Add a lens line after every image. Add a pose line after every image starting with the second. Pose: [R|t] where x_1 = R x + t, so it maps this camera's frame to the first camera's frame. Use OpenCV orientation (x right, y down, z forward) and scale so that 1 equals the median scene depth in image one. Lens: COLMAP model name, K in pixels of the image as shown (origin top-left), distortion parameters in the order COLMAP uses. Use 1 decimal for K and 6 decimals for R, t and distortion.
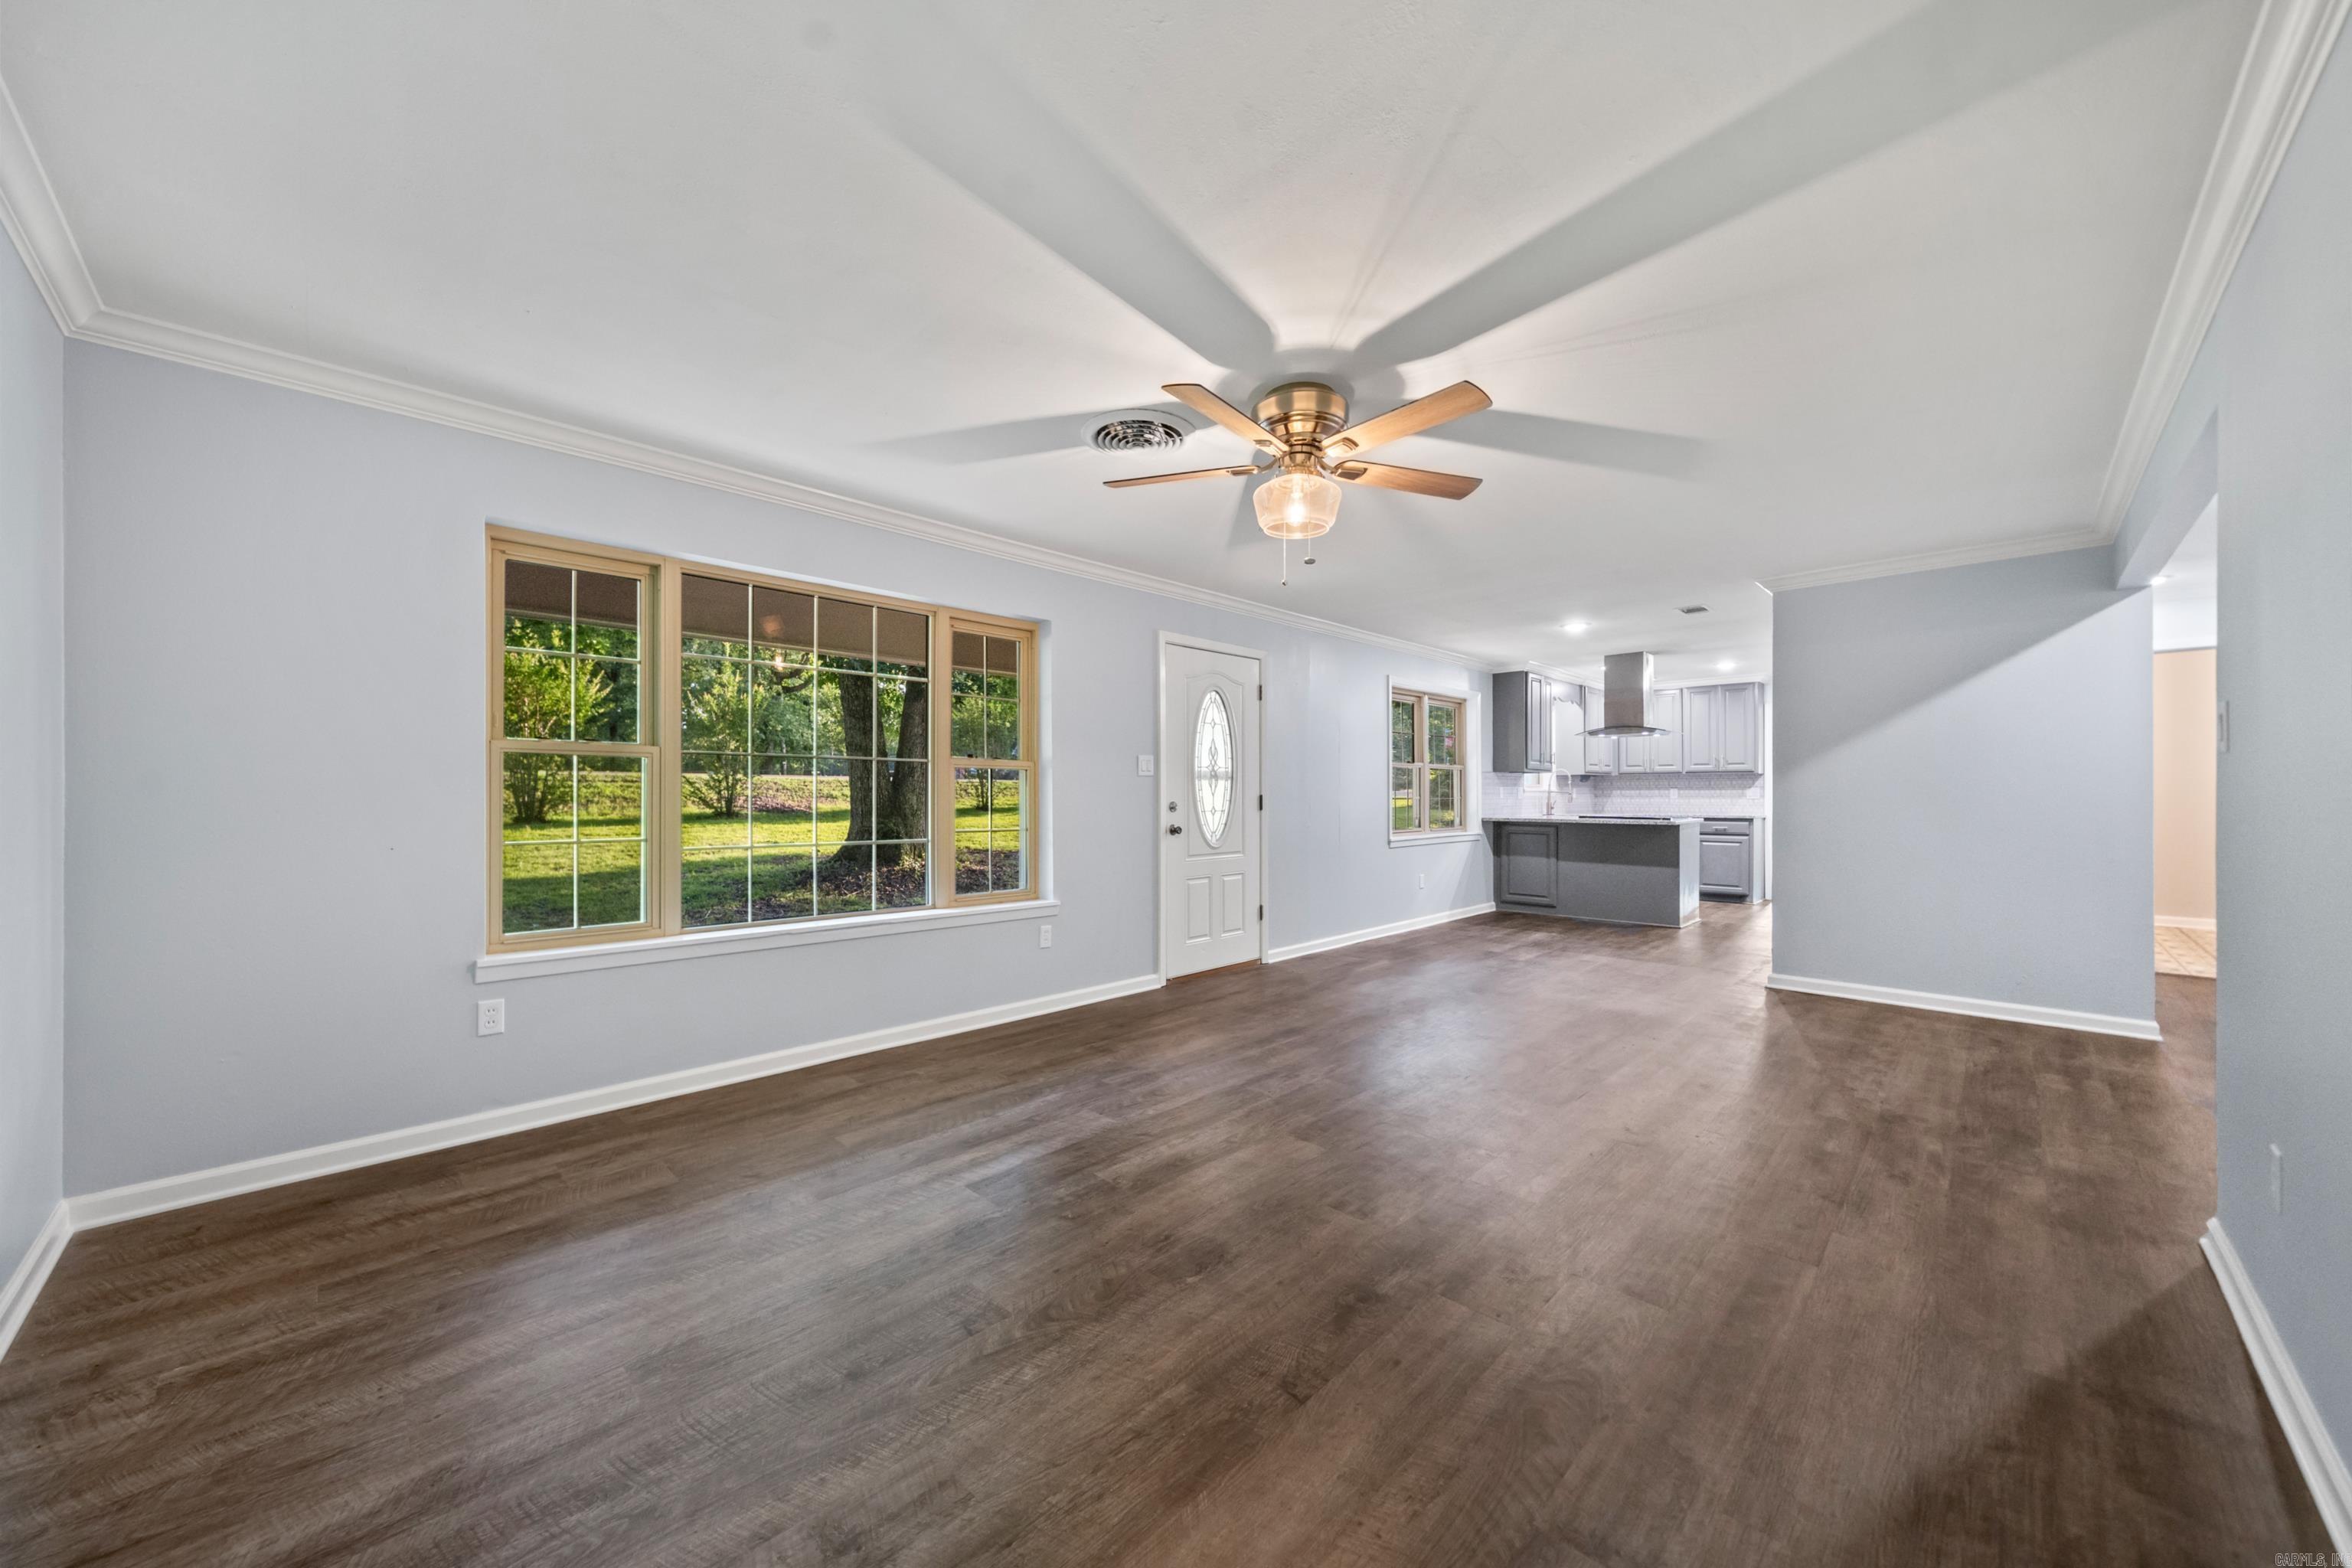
lens RADIAL K [[842.4, 0, 1157.7], [0, 842.4, 791.9], [0, 0, 1]] dist [-0.005981, 0.000467]
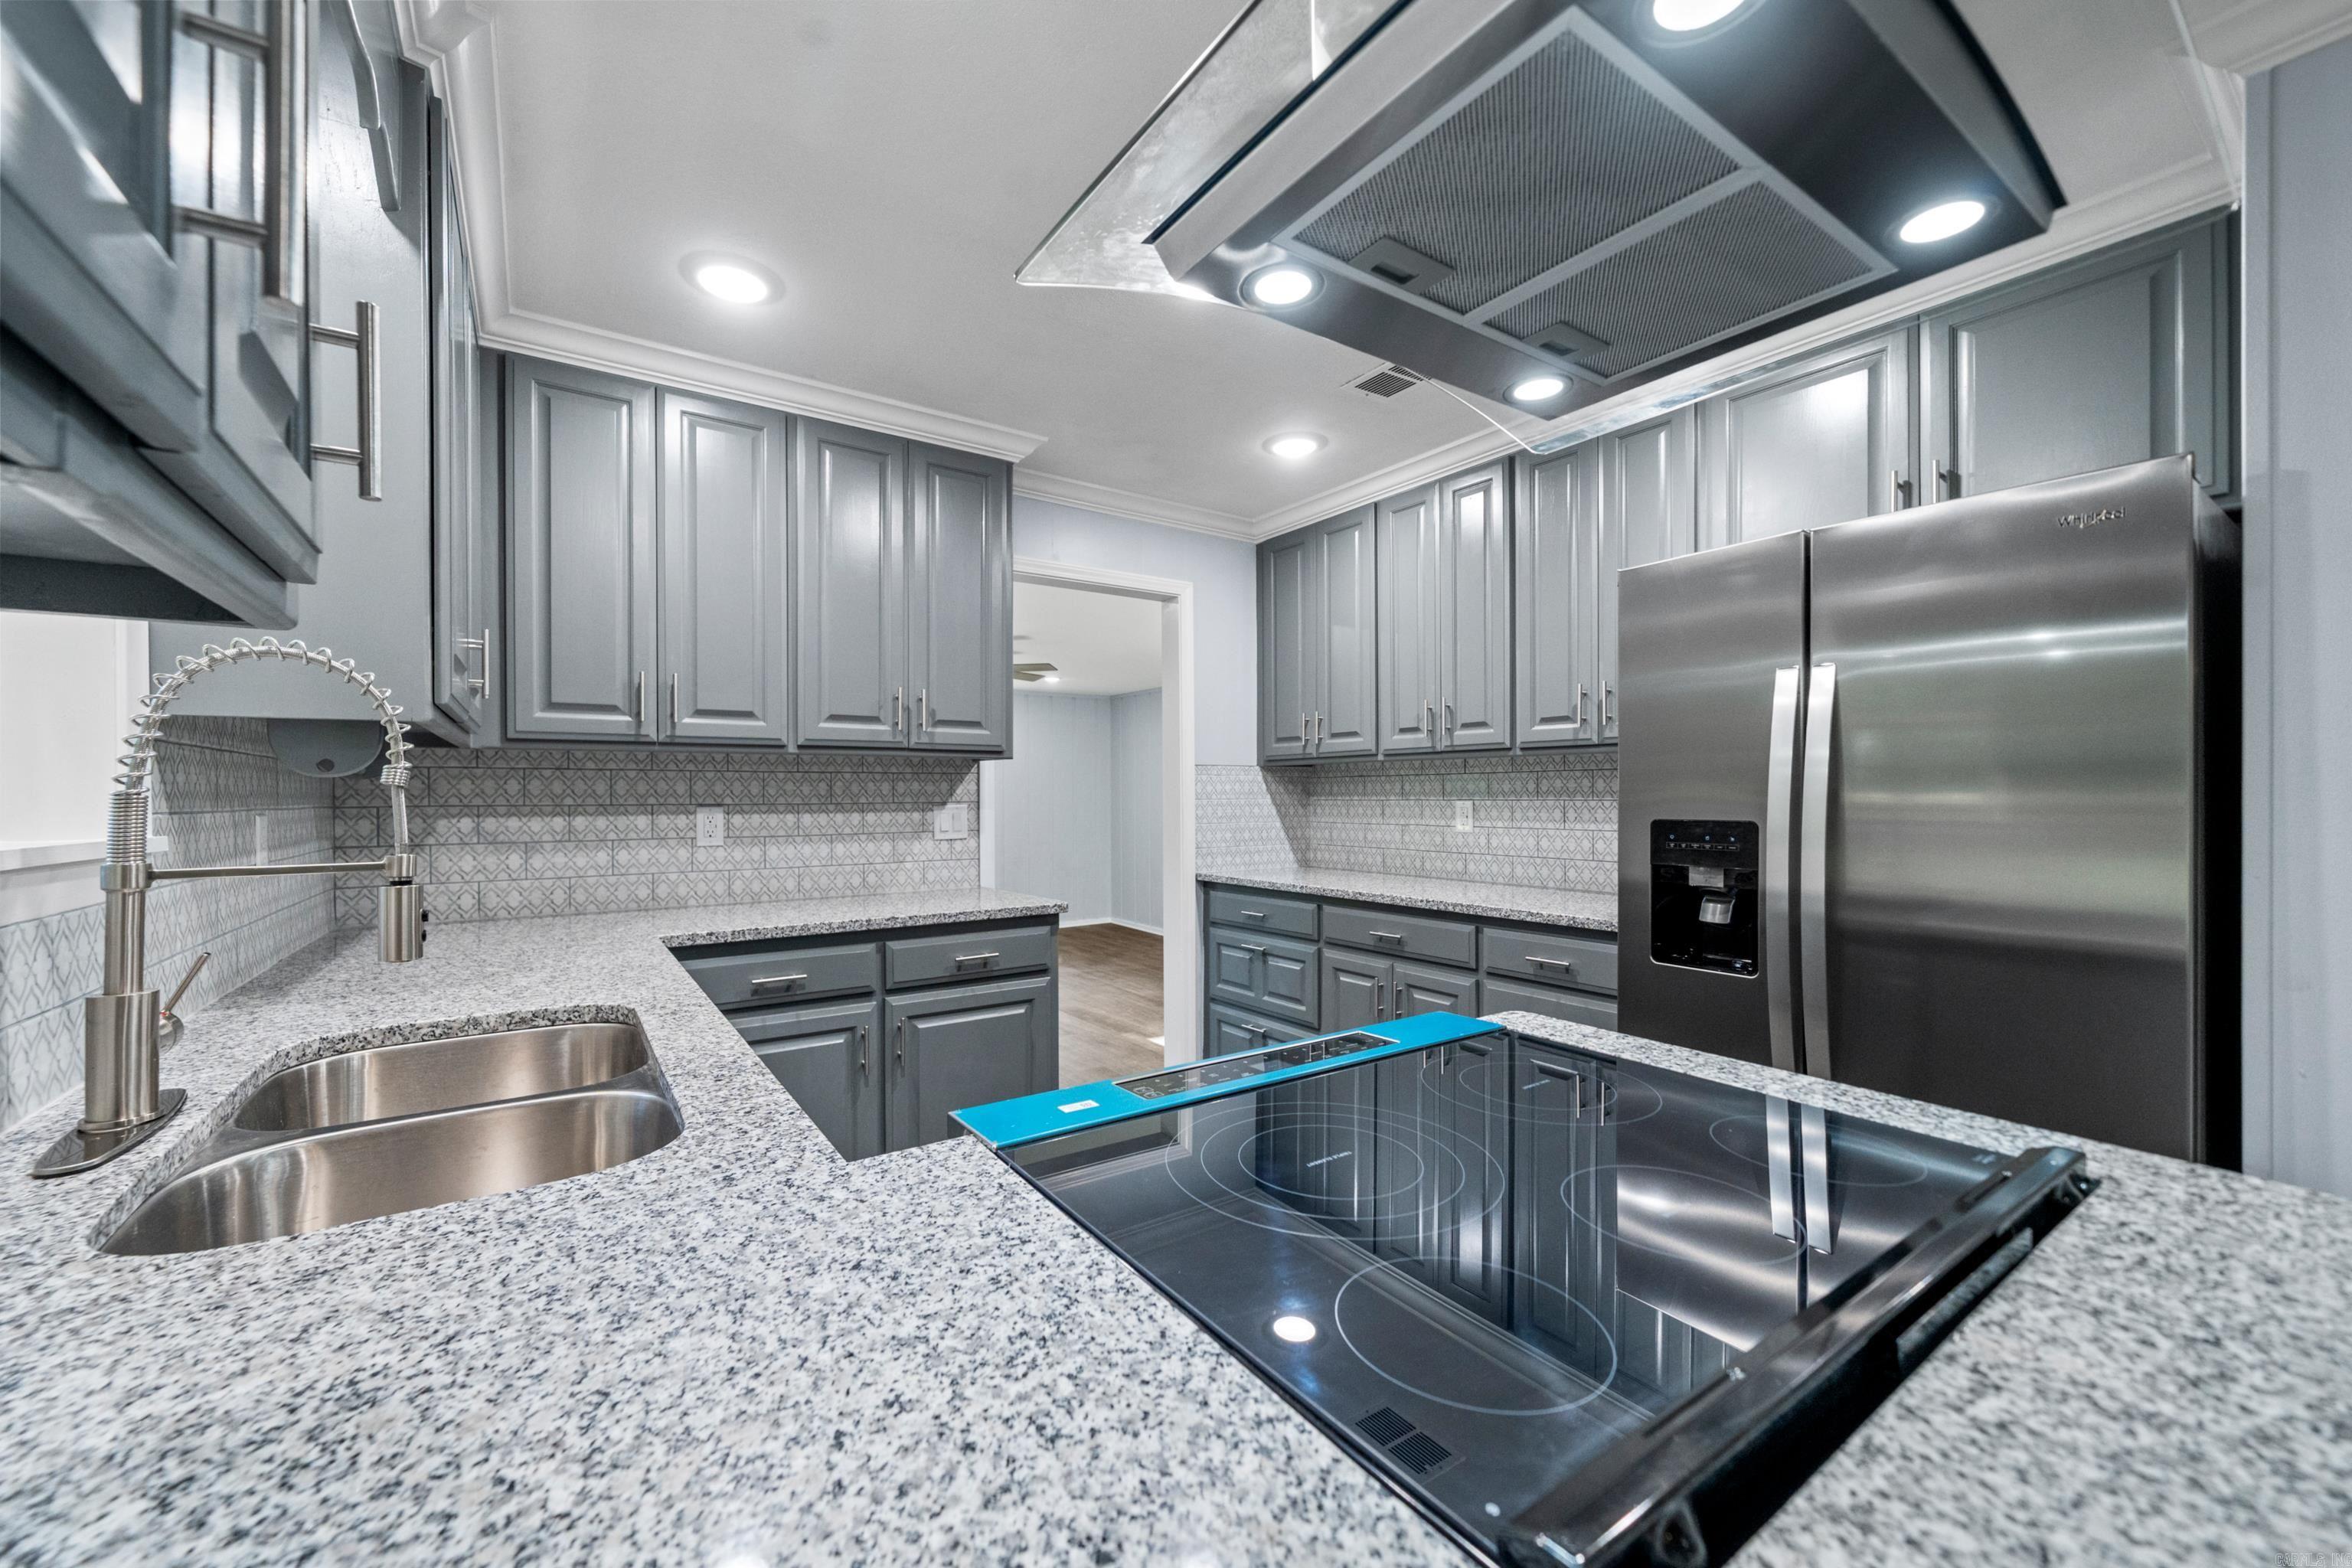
lens RADIAL K [[920.5, 0, 1170.6], [0, 920.5, 795.0], [0, 0, 1]] dist [-0.000548, 0.000012]
pose [[0.190183, 0.003919, 0.981741, 0.890094], [-0.003977, 0.999987, -0.003221, -0.018514], [-0.981741, -0.003292, 0.190196, 1.986659]]
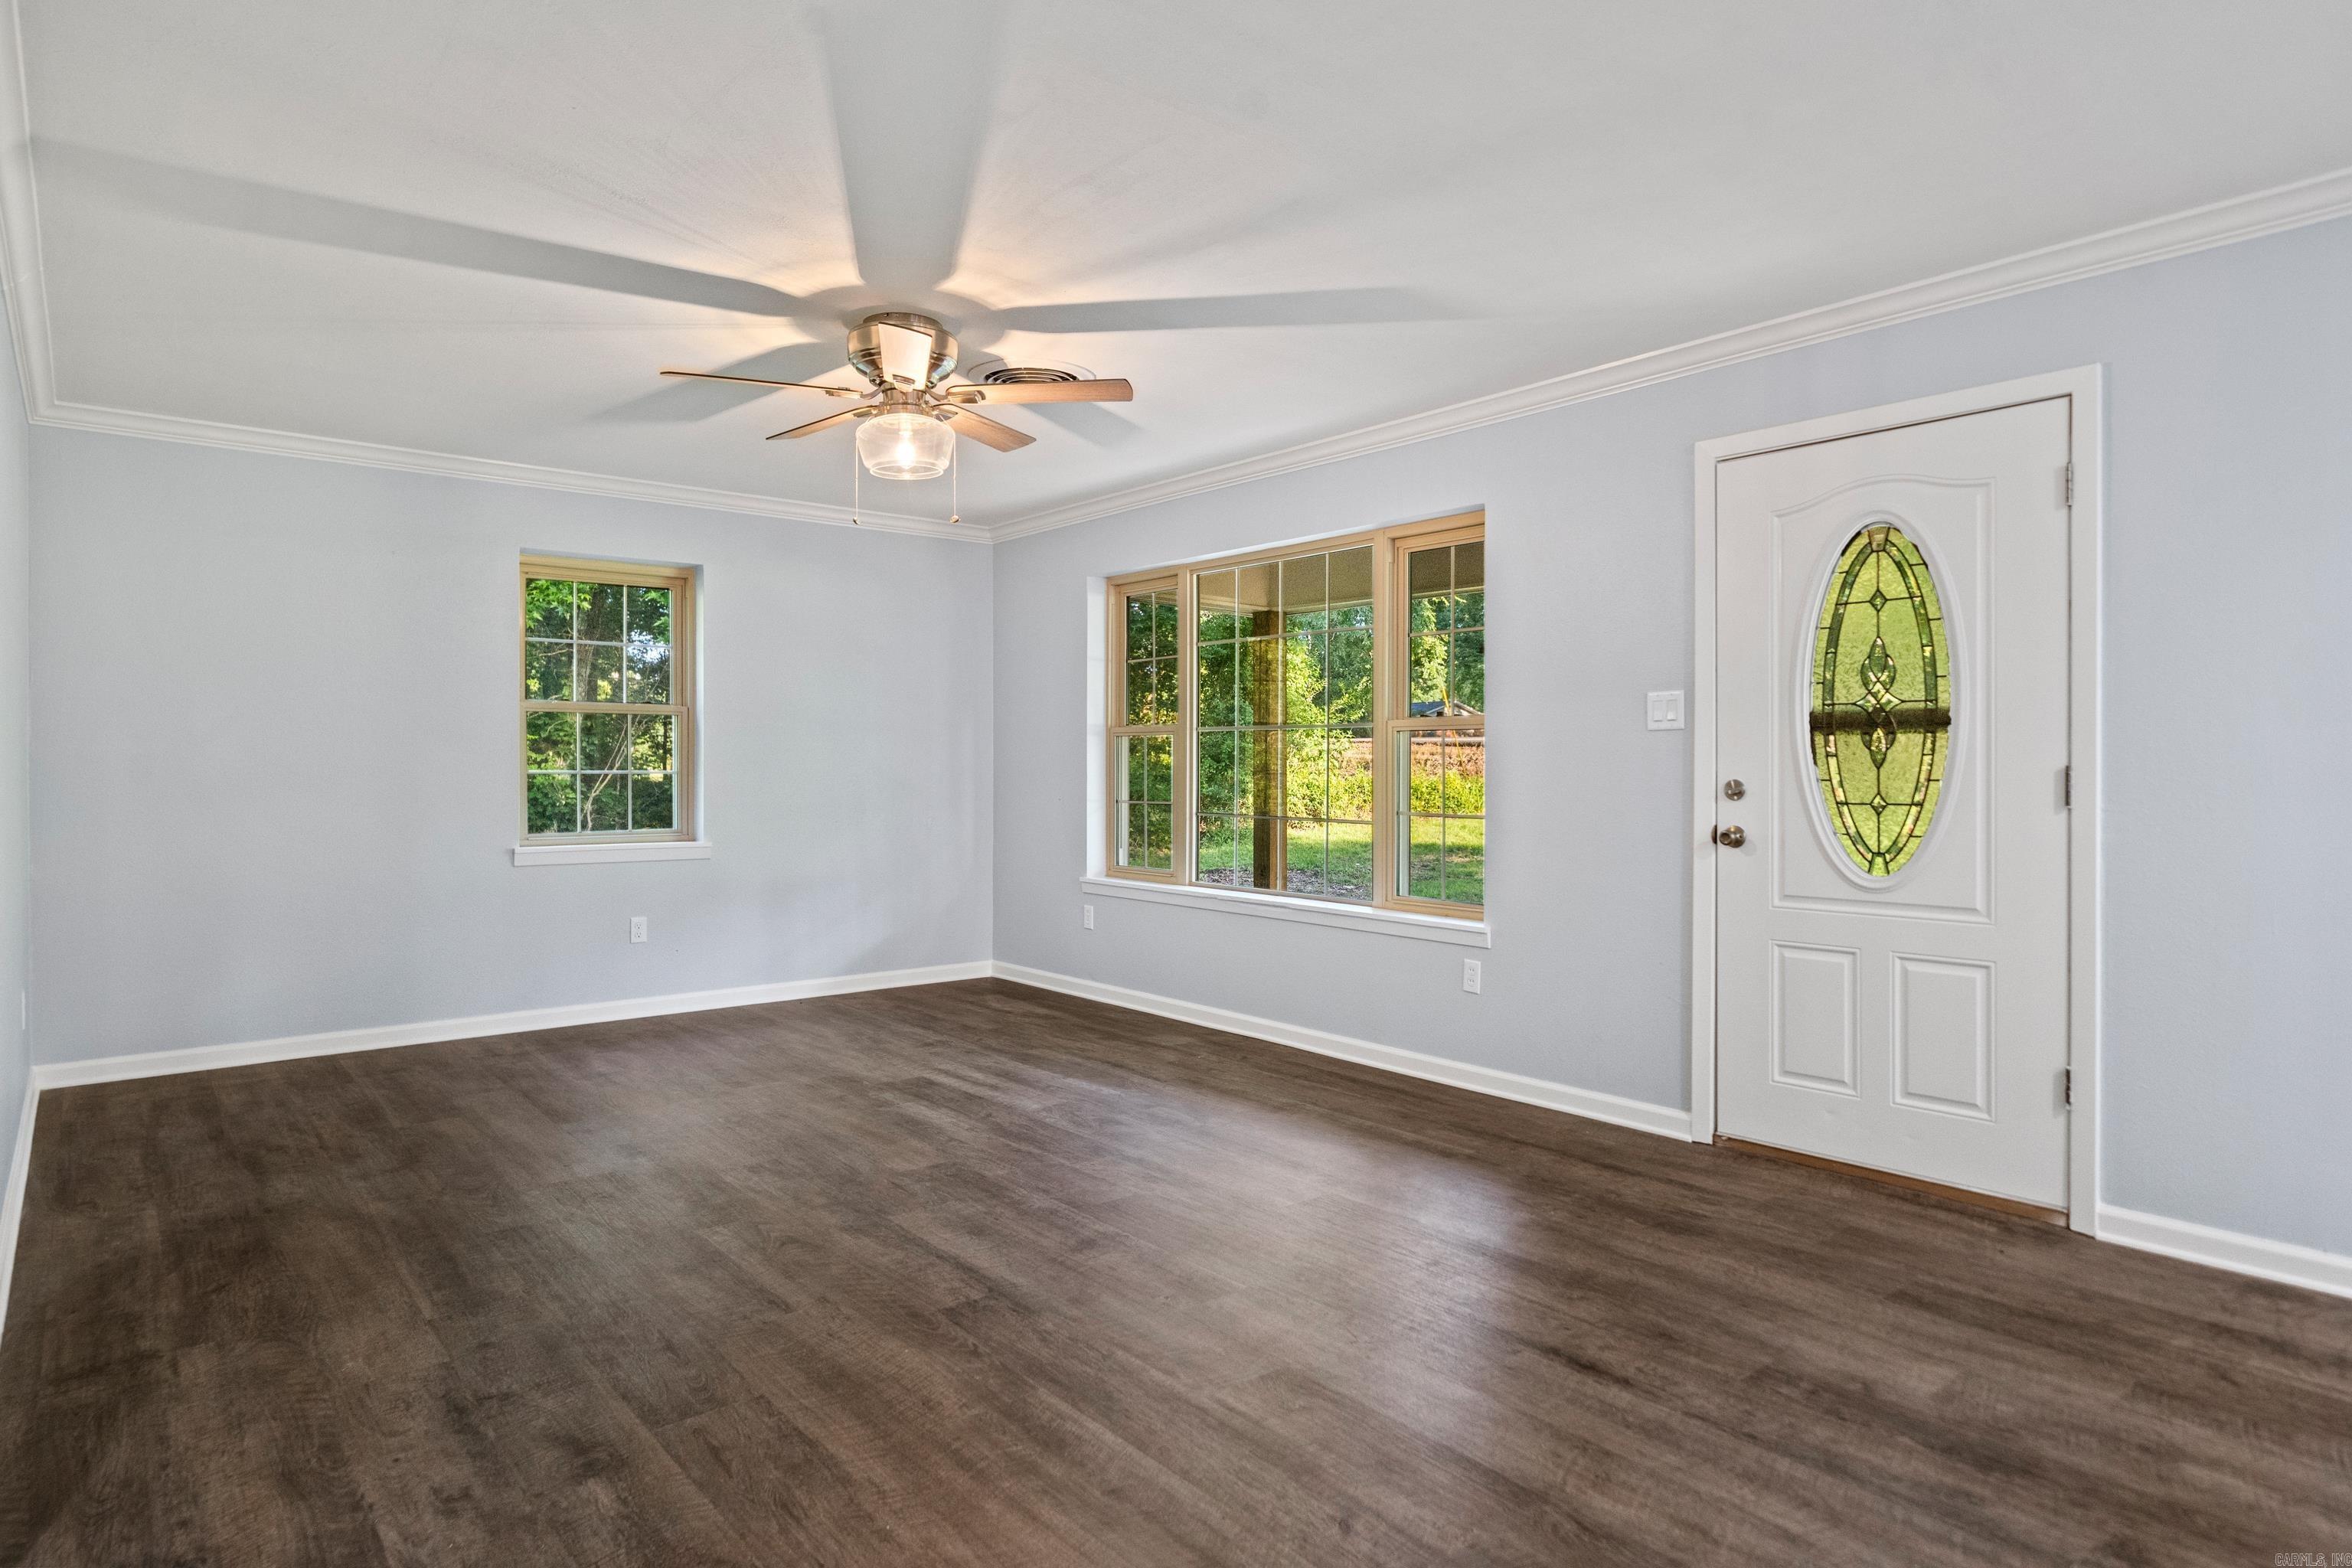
lens RADIAL K [[1302.0, 0, 1163.0], [0, 1302.0, 769.0], [0, 0, 1]] dist [0.001255, 0.000736]
pose [[-0.093843, 0.003456, -0.995581, 1.045135], [0.004339, 0.999986, 0.003062, 0.001802], [0.995578, -0.004033, -0.093857, 0.960003]]
